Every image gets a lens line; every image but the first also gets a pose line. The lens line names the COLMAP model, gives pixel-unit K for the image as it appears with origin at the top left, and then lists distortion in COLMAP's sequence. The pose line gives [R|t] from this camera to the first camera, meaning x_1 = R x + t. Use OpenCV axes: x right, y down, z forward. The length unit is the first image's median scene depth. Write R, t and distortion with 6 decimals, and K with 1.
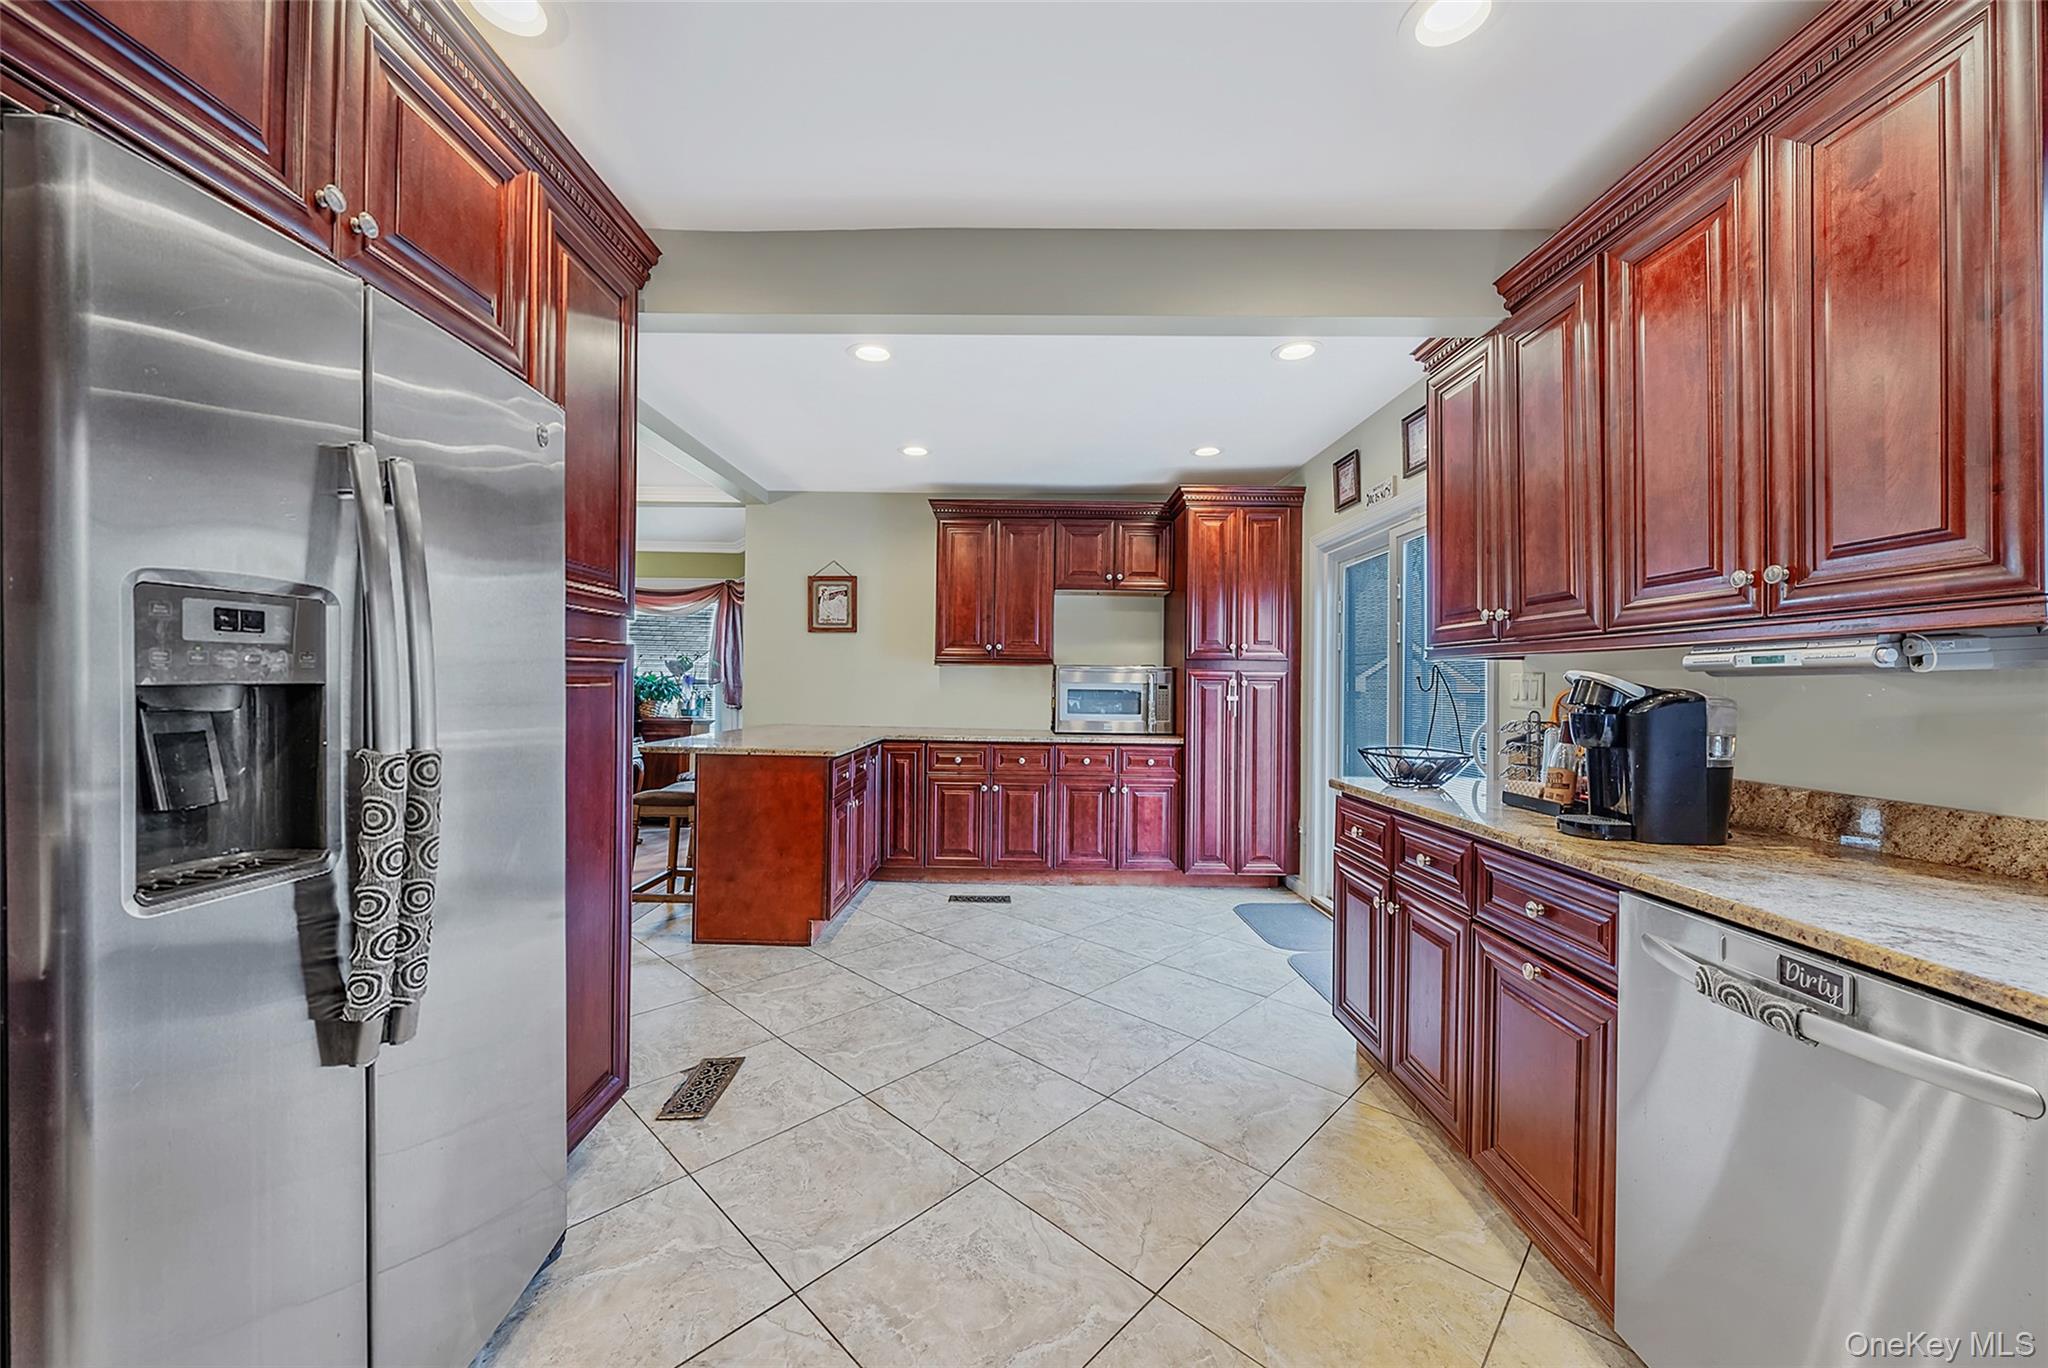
lens RADIAL K [[787.2, 0, 1016.6], [0, 787.2, 704.2], [0, 0, 1]] dist [-0.000244, 0.000087]
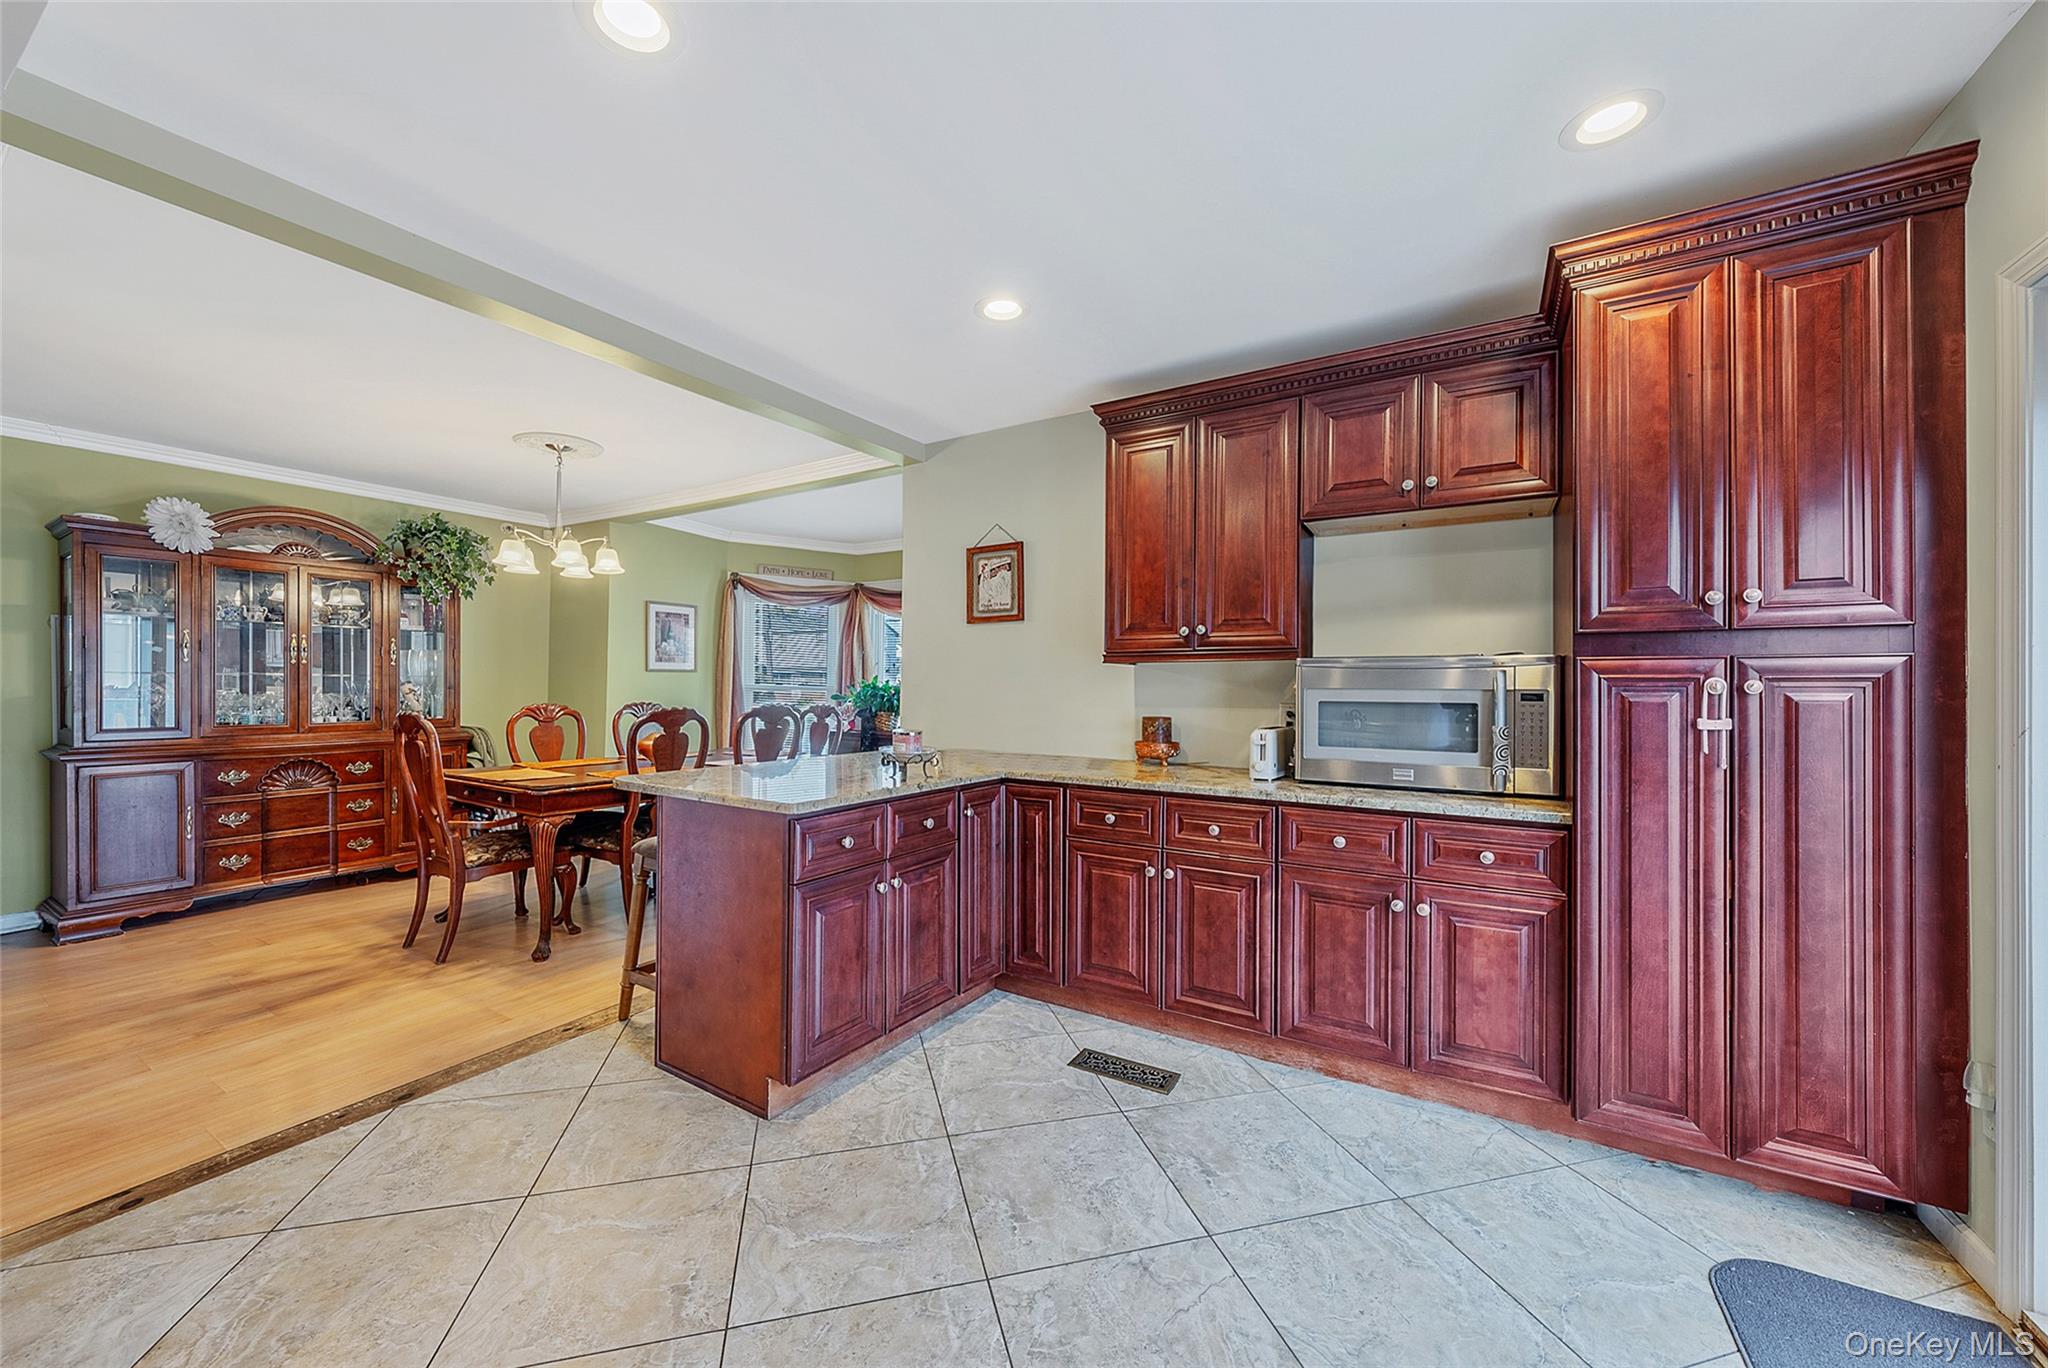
lens RADIAL K [[758.7, 0, 1017.6], [0, 758.7, 693.6], [0, 0, 1]] dist [-0.008289, 0.003341]
pose [[0.849166, -0.003987, -0.528110, 0.171412], [-0.008846, 0.999724, -0.021771, -0.011472], [0.528051, 0.023159, 0.848897, 0.467733]]
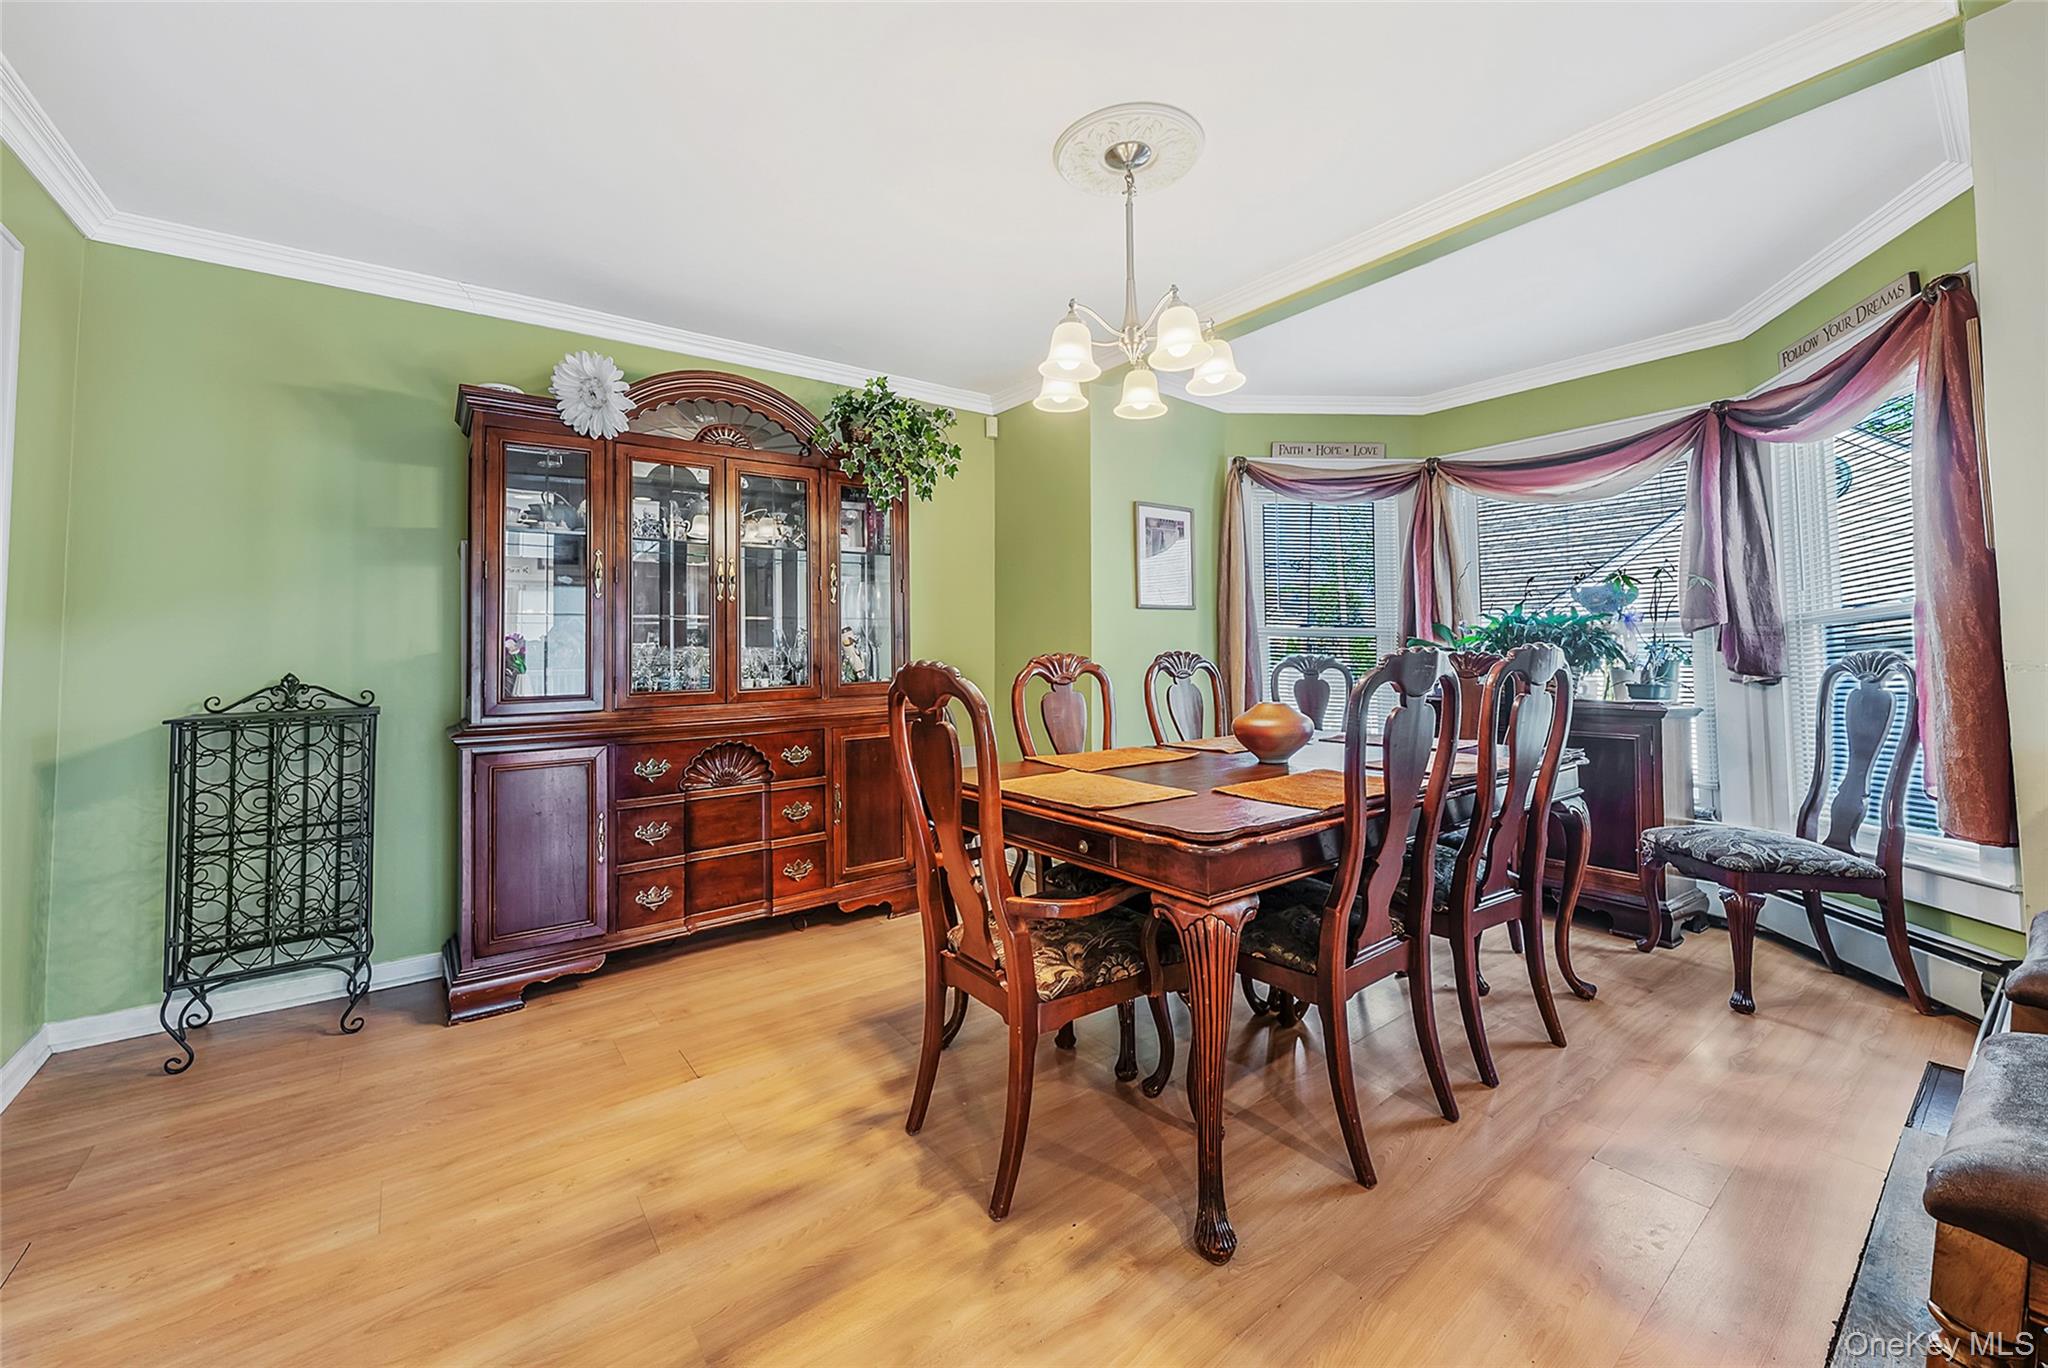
lens RADIAL K [[796.6, 0, 1027.6], [0, 796.6, 626.5], [0, 0, 1]] dist [0.001075, -0.000031]
pose [[0.601421, -0.050452, -0.797338, -0.371389], [0.003805, 0.998174, -0.060290, 0.001570], [0.798924, 0.033226, 0.600514, 0.586736]]
